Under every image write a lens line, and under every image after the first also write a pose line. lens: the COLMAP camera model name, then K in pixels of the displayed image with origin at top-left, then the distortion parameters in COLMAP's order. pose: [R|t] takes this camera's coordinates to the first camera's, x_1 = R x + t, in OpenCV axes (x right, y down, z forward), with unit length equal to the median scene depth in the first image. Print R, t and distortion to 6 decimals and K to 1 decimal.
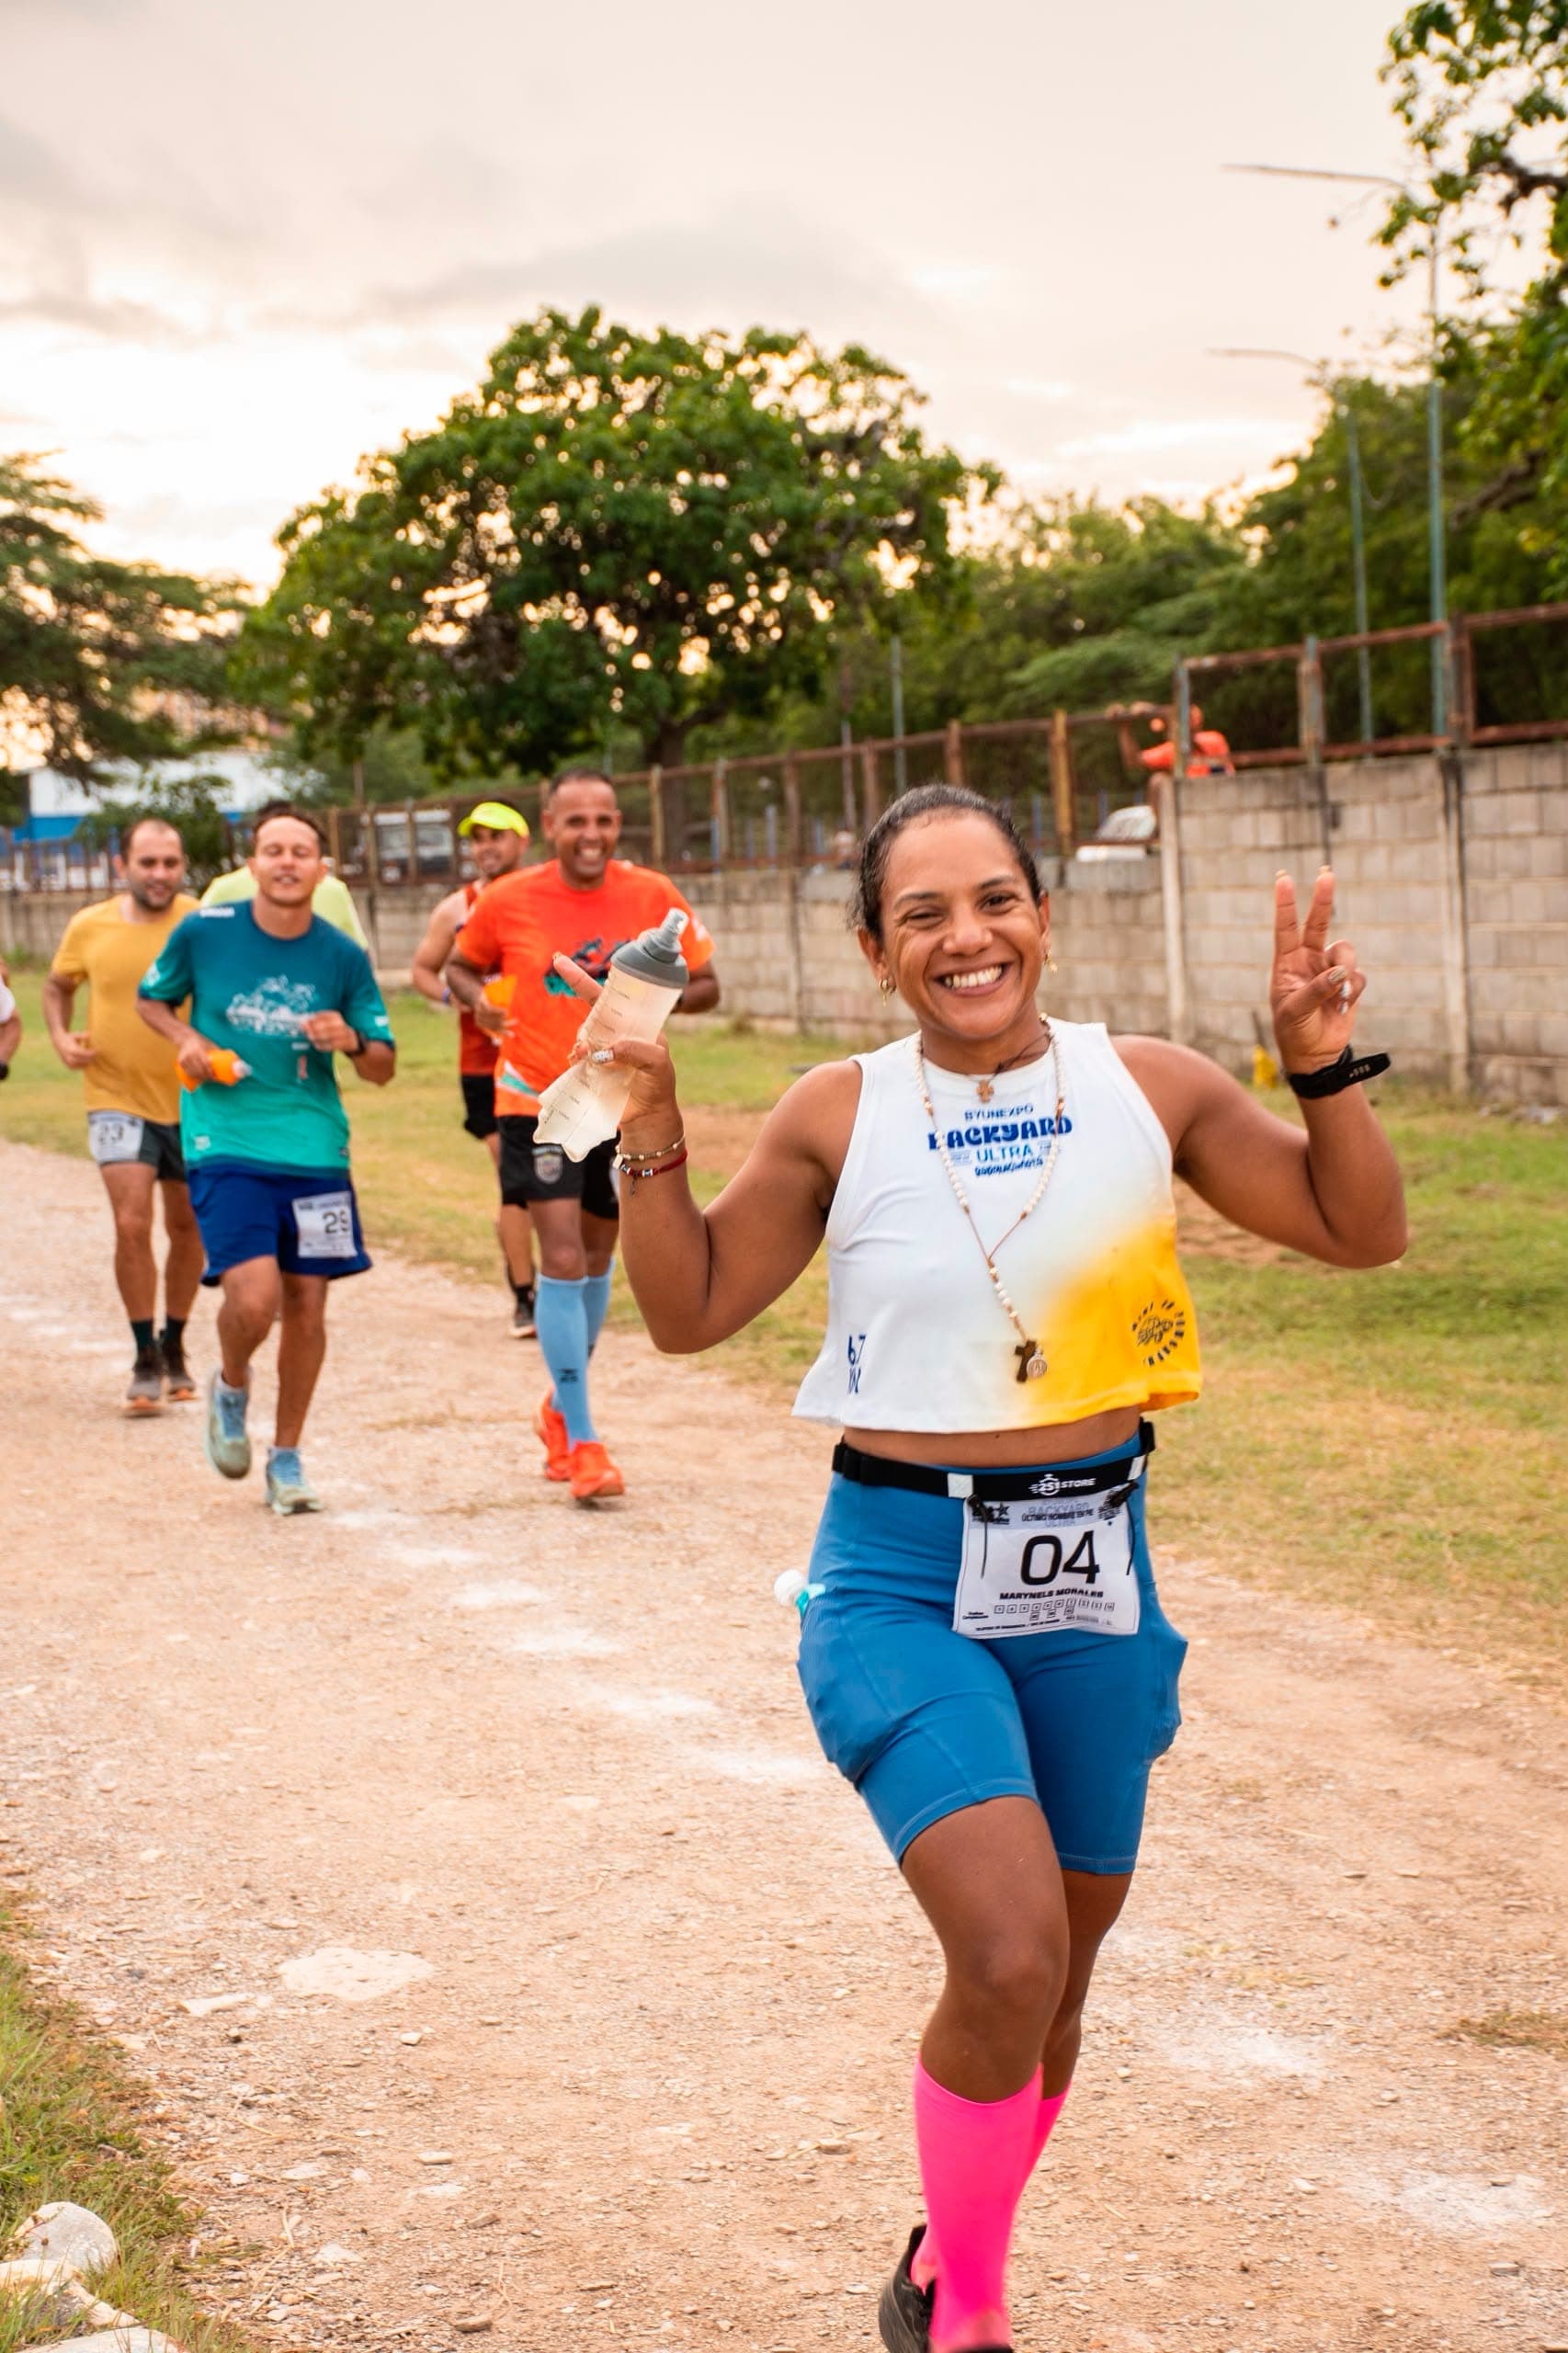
lens RADIAL K [[7323.8, 0, 862.2], [0, 7323.8, 1211.5], [0, 0, 1]] dist [0.799295, 5.085538]
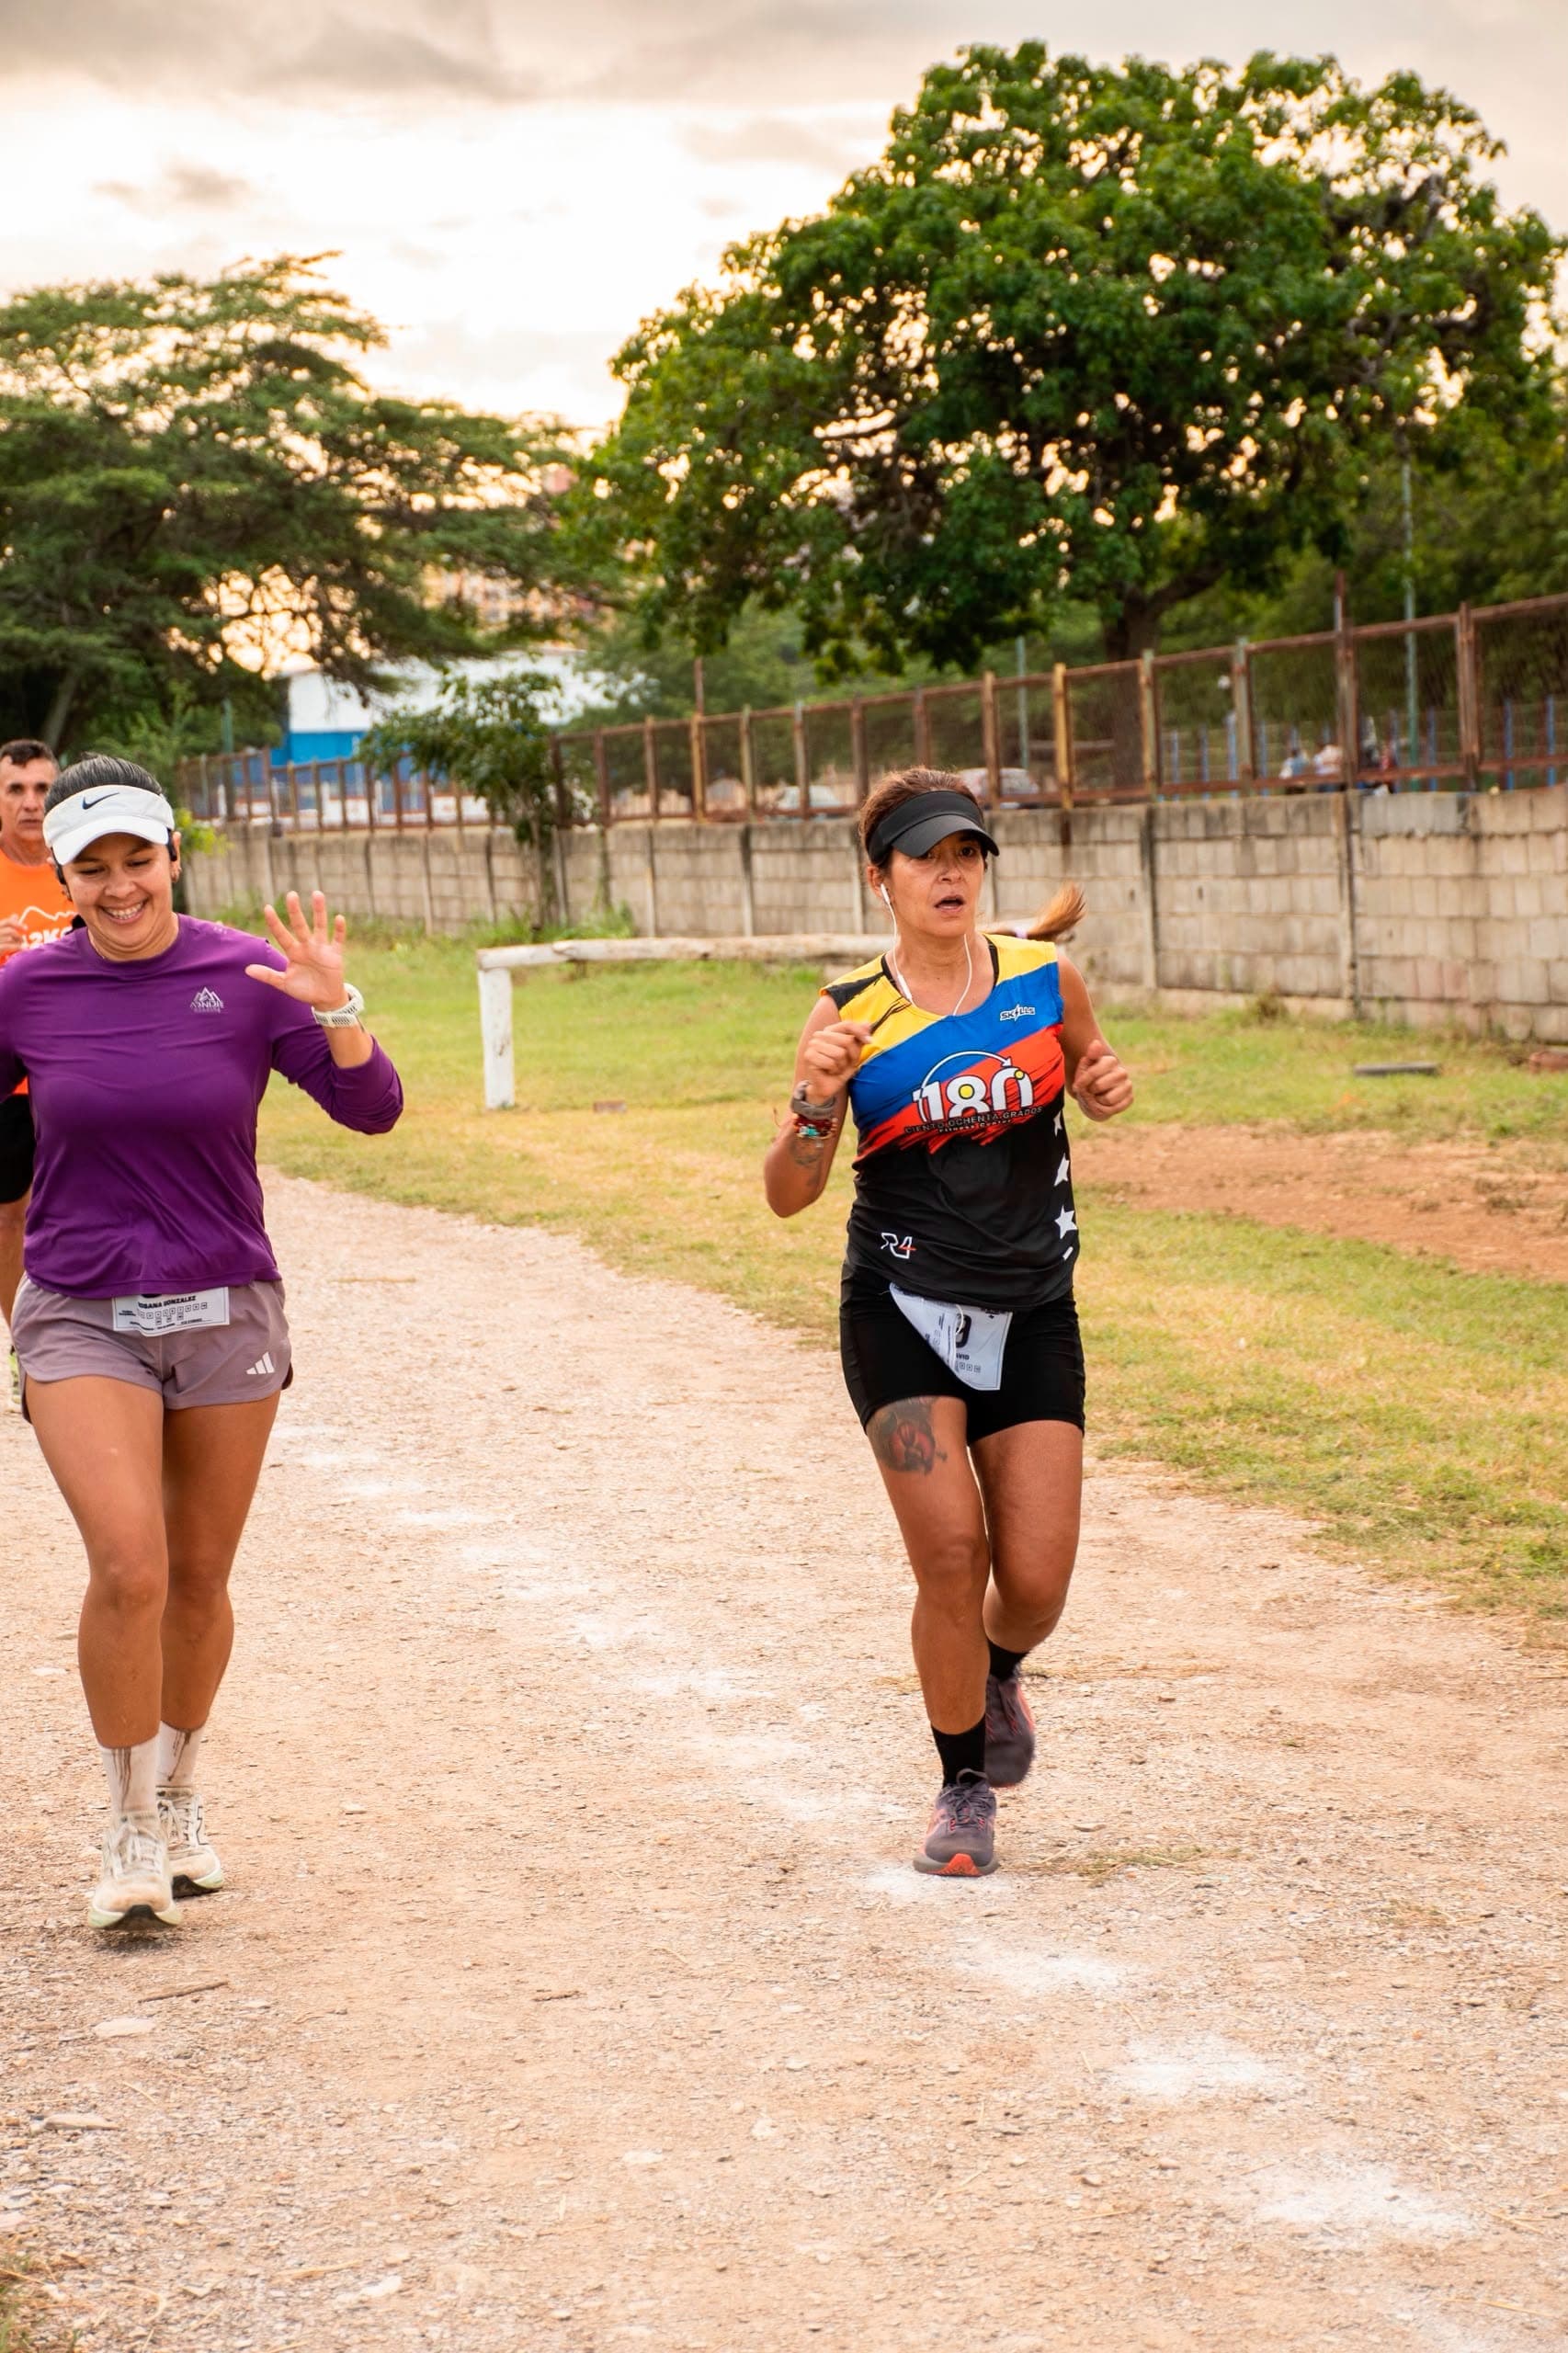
lens RADIAL K [[7344.4, 0, 735.8], [0, 7344.4, 1208.8], [0, 0, 1]] dist [1.044594, 1.298729]
pose [[0.999009, 0.000686, -0.044503, -0.033214], [-0.000305, 0.999963, 0.008563, -0.010494], [0.044507, -0.008541, 0.998973, 0.240028]]
